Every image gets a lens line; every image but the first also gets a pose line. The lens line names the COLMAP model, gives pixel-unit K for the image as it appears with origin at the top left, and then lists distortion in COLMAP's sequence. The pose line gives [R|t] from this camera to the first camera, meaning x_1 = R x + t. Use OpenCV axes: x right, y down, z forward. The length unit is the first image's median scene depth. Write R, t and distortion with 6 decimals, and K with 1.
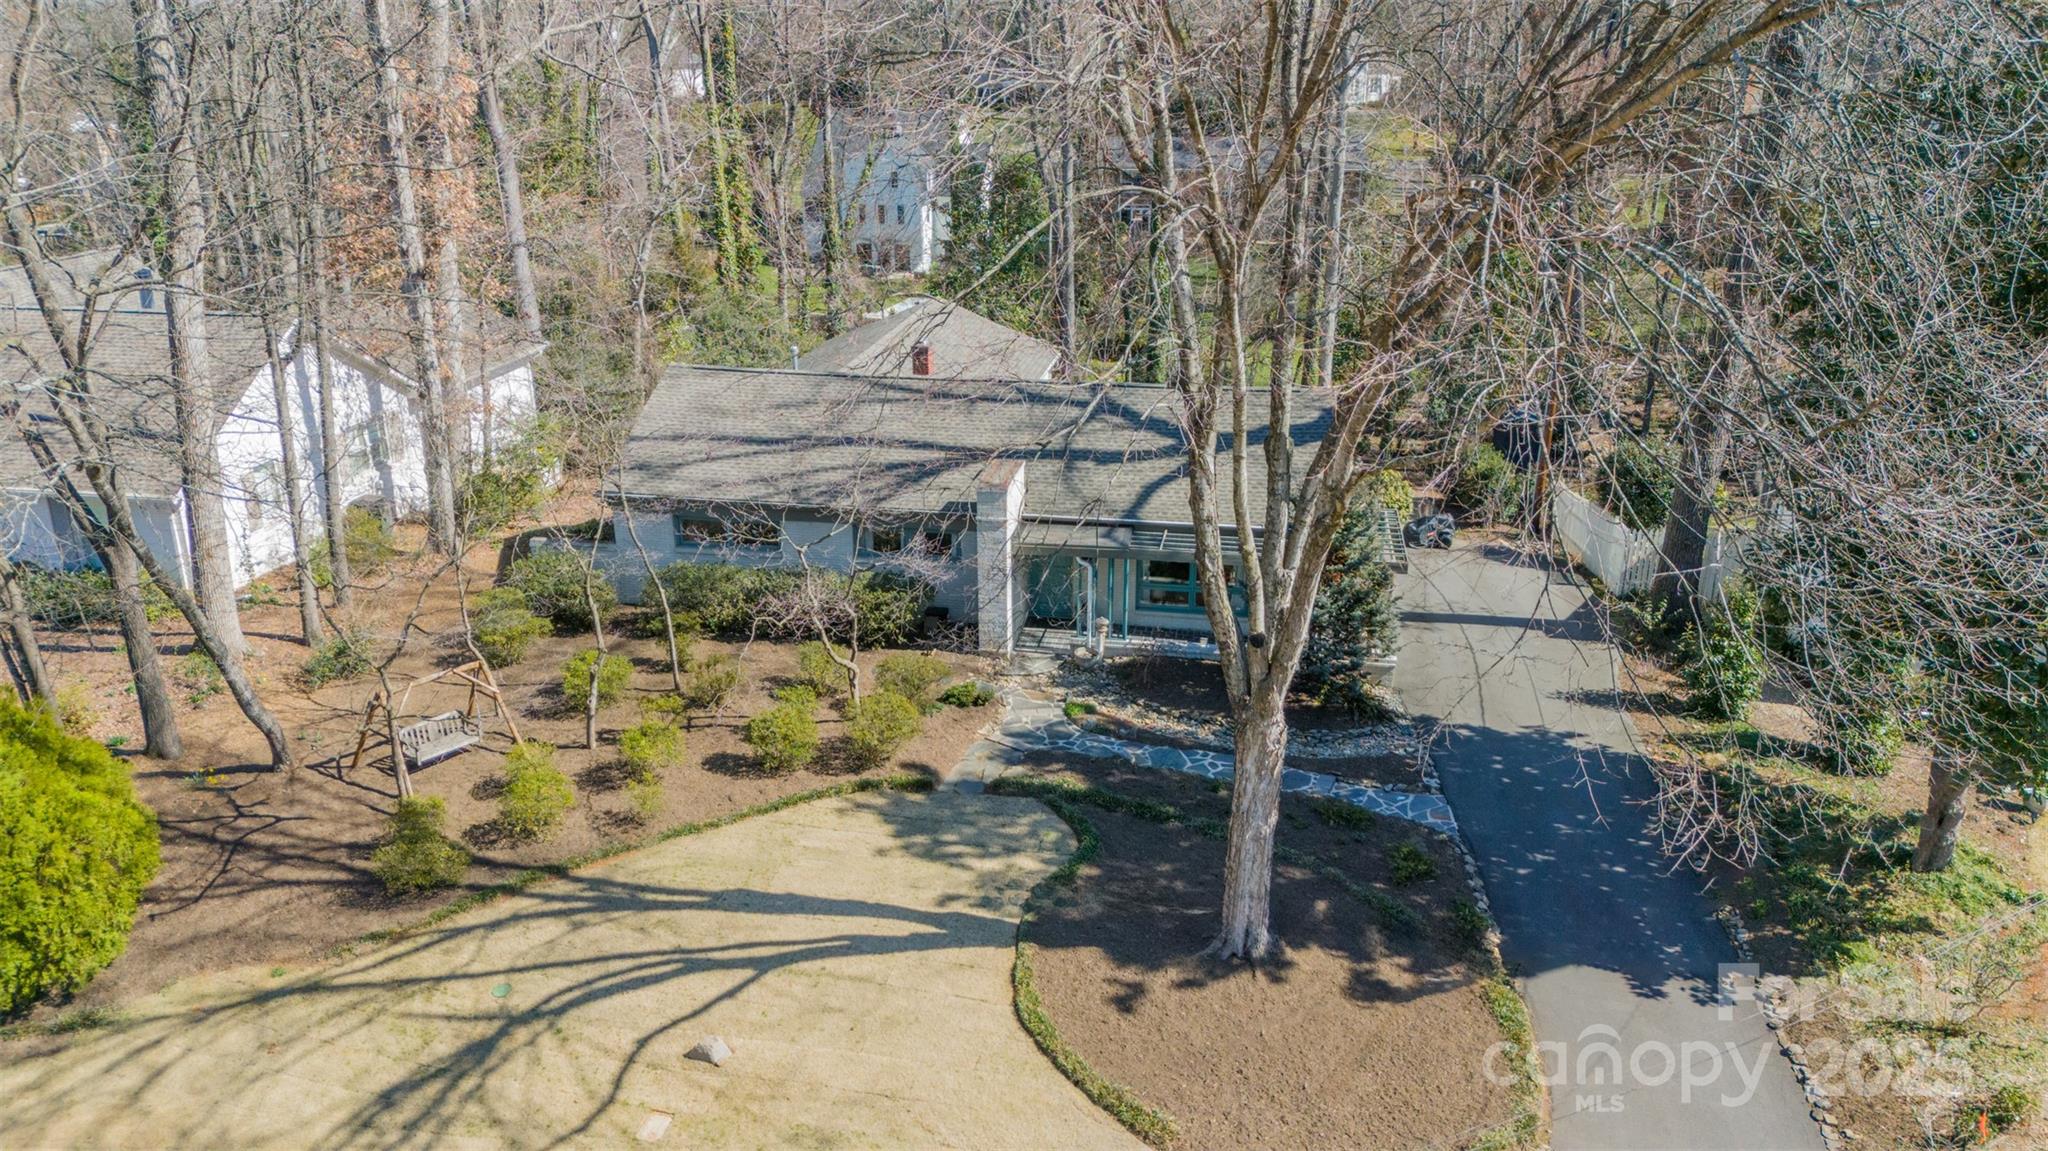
lens RADIAL K [[1494.0, 0, 1024.0], [0, 1494.0, 575.5], [0, 0, 1]] dist [0.022968, -0.001680]
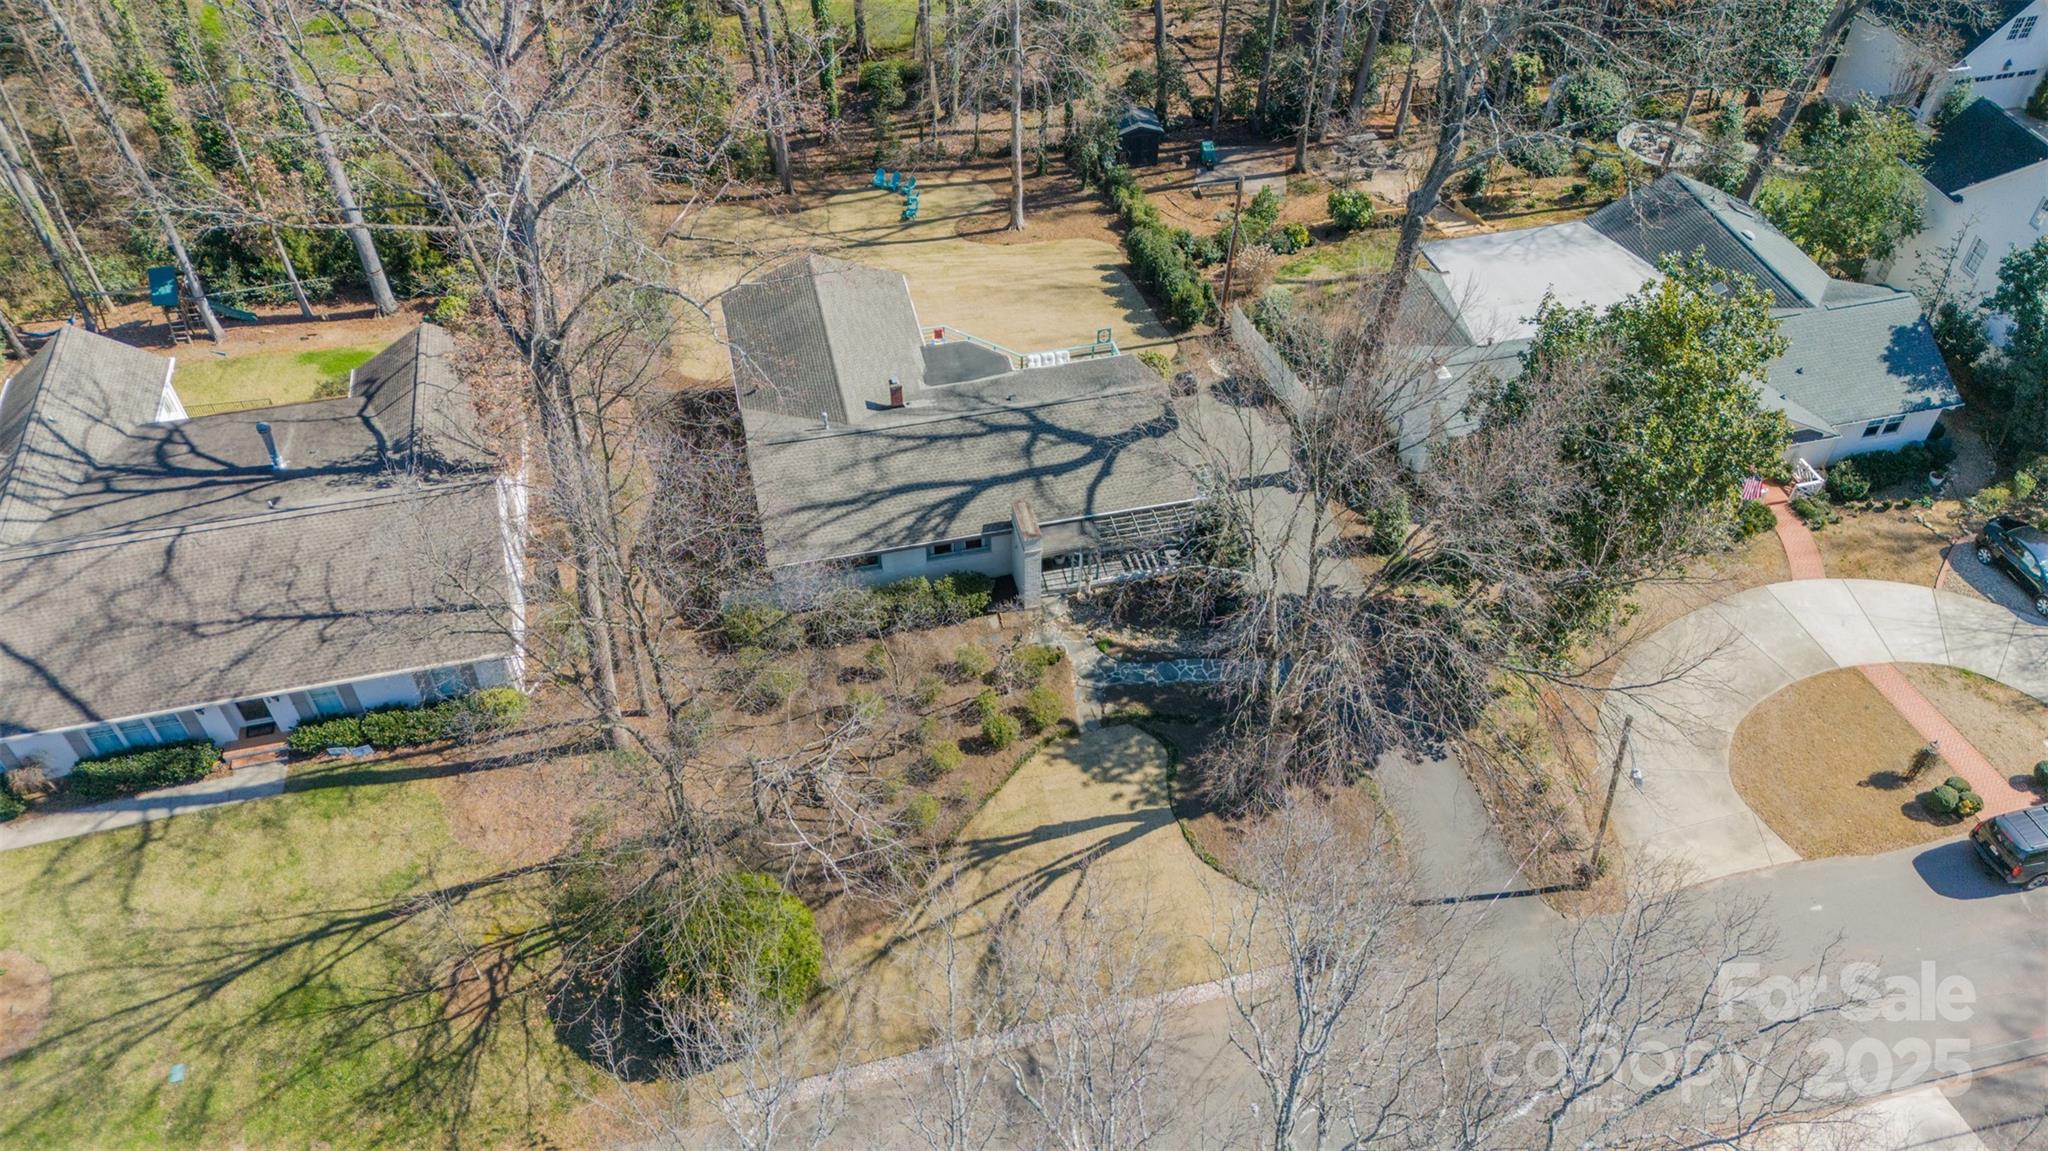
lens RADIAL K [[1494.0, 0, 1024.0], [0, 1494.0, 575.5], [0, 0, 1]] dist [0.022968, -0.001680]
pose [[0.923393, -0.279889, 0.262691, -0.593957], [0.147691, 0.890722, 0.429885, -0.916271], [-0.354305, -0.358156, 0.863824, -0.635635]]
